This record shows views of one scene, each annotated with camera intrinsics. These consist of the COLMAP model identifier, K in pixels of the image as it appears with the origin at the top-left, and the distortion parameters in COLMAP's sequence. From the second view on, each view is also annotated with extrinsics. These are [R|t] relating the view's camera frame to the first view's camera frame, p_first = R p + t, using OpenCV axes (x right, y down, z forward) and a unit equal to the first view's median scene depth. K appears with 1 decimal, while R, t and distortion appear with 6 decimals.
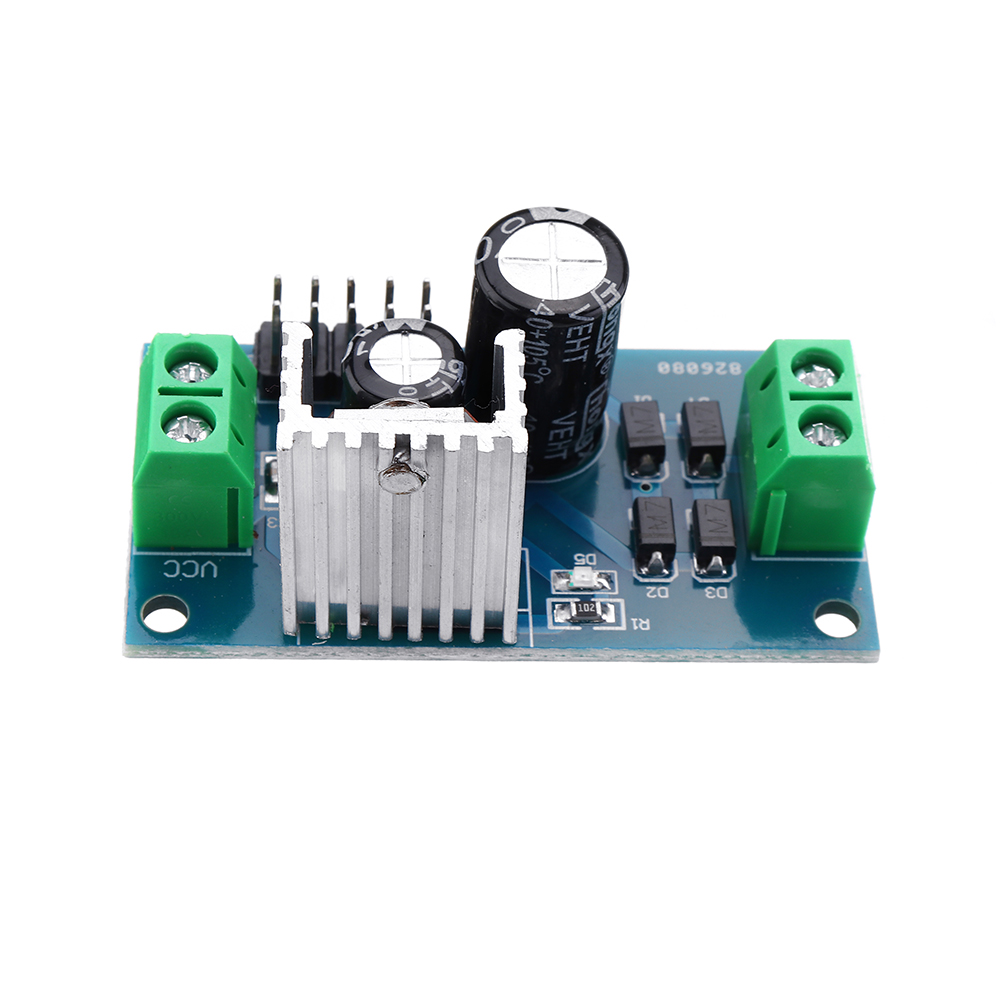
lens RADIAL K [[3181.8, 0, 500.0], [0, 3181.8, 500.0], [0, 0, 1]] dist [0.060075, 0.366928]
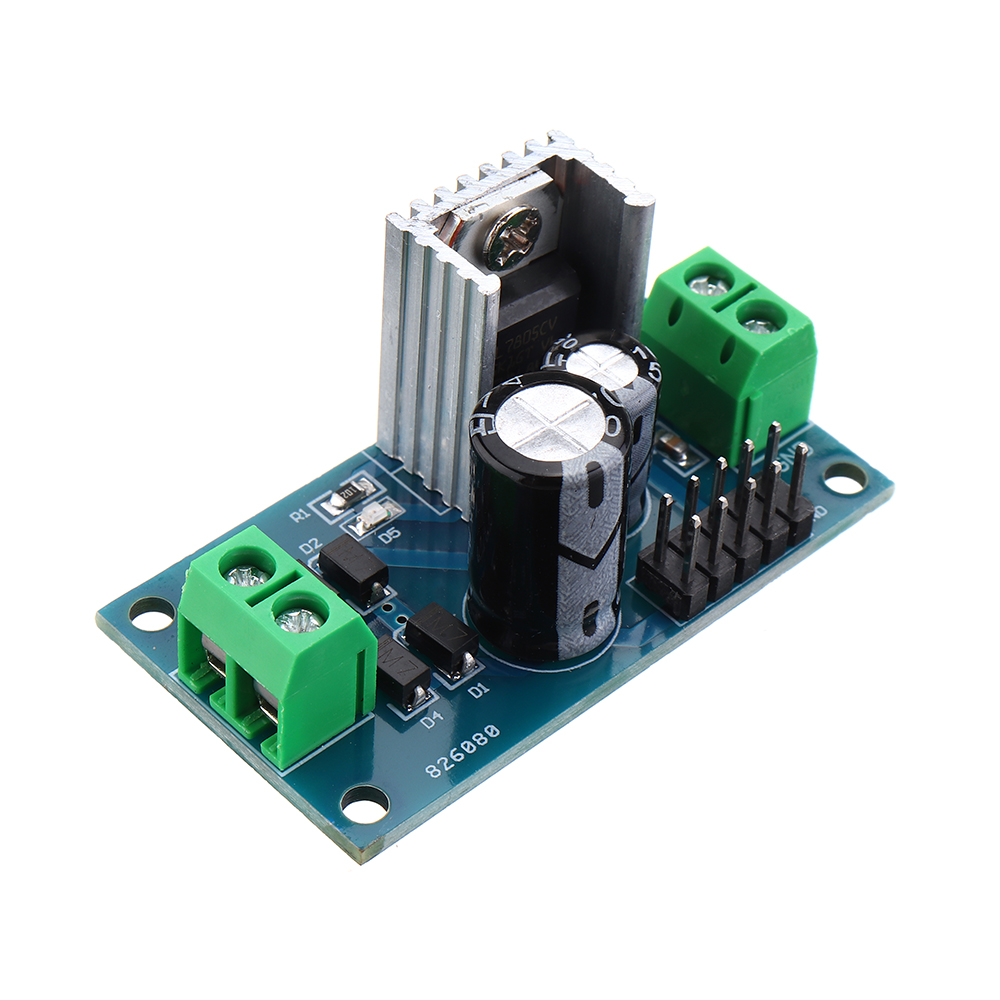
lens RADIAL K [[3181.8, 0, 500.0], [0, 3181.8, 500.0], [0, 0, 1]] dist [0.060075, 0.366928]
pose [[-0.749931, 0.398344, -0.528134, 0.535651], [-0.570648, 0.014280, 0.821070, -0.840427], [0.334610, 0.917125, 0.216605, 0.793984]]
